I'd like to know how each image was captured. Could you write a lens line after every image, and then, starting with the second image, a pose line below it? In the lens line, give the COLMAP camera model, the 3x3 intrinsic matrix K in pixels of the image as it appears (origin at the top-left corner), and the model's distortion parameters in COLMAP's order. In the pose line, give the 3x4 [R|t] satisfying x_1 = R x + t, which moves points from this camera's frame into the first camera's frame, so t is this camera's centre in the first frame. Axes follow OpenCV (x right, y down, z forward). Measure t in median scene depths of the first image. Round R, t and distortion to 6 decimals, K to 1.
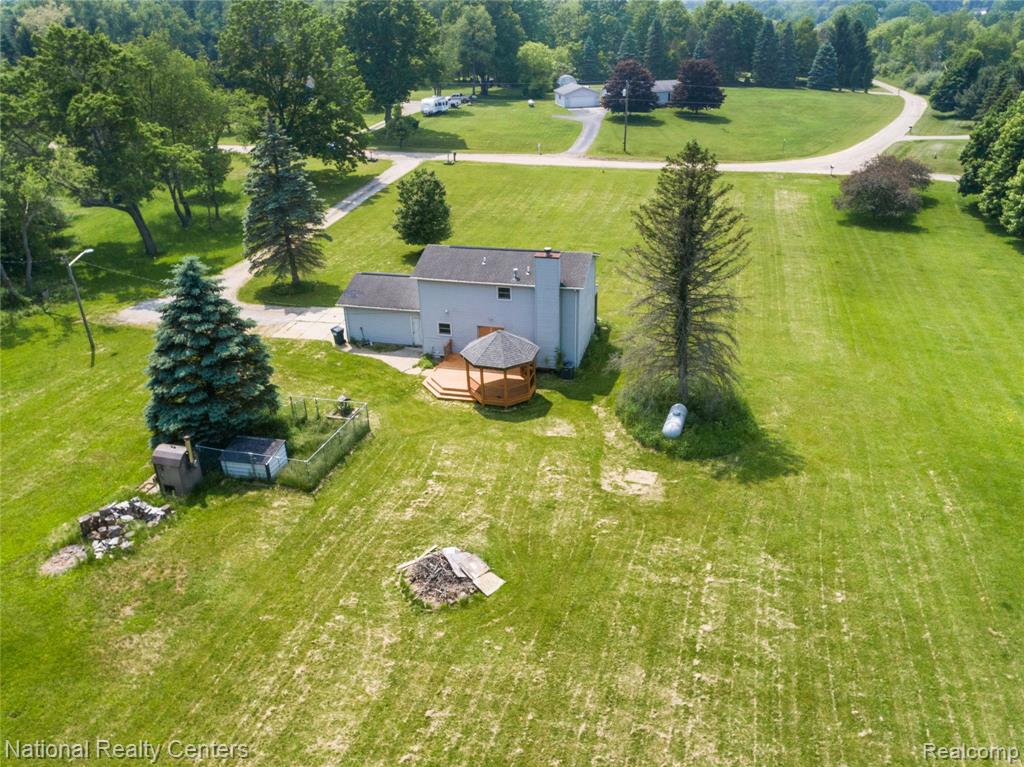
lens RADIAL K [[784.9, 0, 512.0], [0, 784.9, 383.5], [0, 0, 1]] dist [-0.018344, 0.007165]
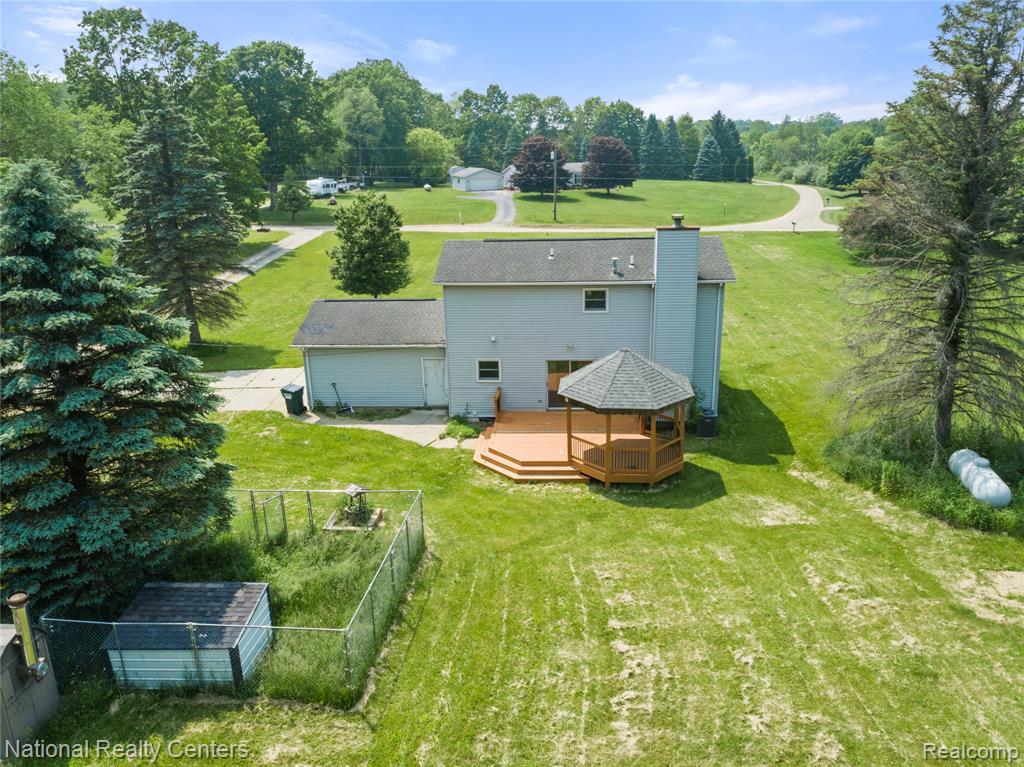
lens RADIAL K [[784.9, 0, 512.0], [0, 784.9, 383.5], [0, 0, 1]] dist [-0.018344, 0.007165]
pose [[0.981891, -0.054540, 0.181429, -0.193641], [0.082324, 0.985355, -0.149324, 0.033475], [-0.170628, 0.161556, 0.972001, 0.457839]]
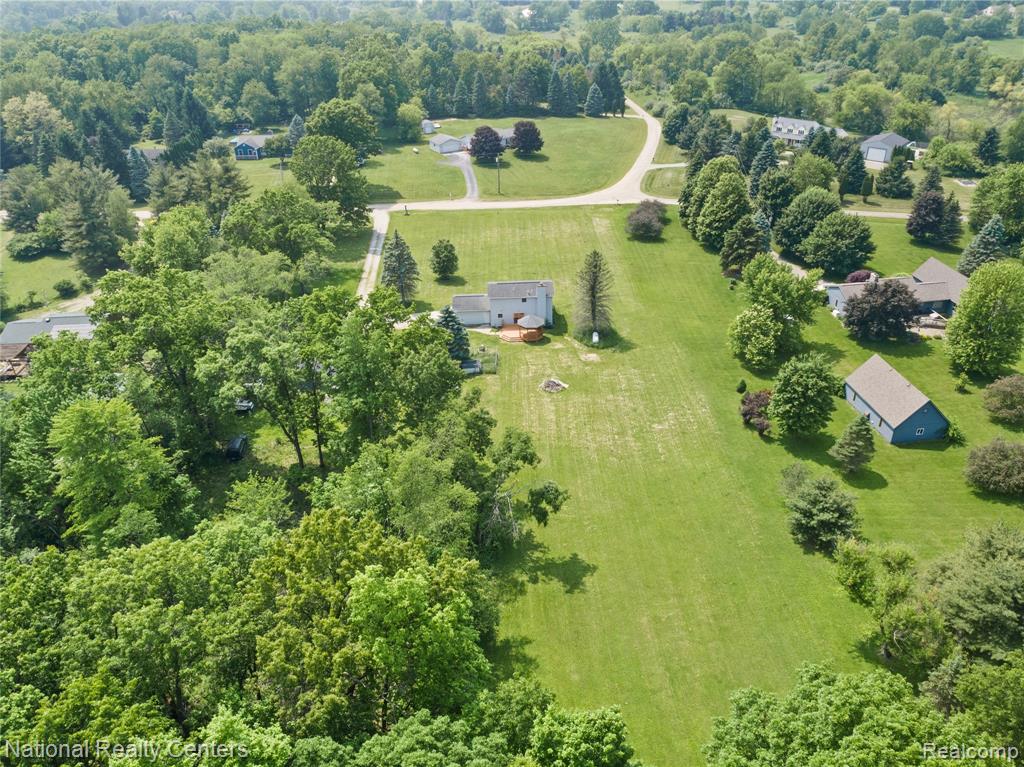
lens RADIAL K [[784.9, 0, 512.0], [0, 784.9, 383.5], [0, 0, 1]] dist [-0.018344, 0.007165]
pose [[0.957718, -0.142570, 0.249898, -0.798344], [0.127589, 0.988969, 0.075244, -0.042294], [-0.257869, -0.040178, 0.965344, -1.671610]]
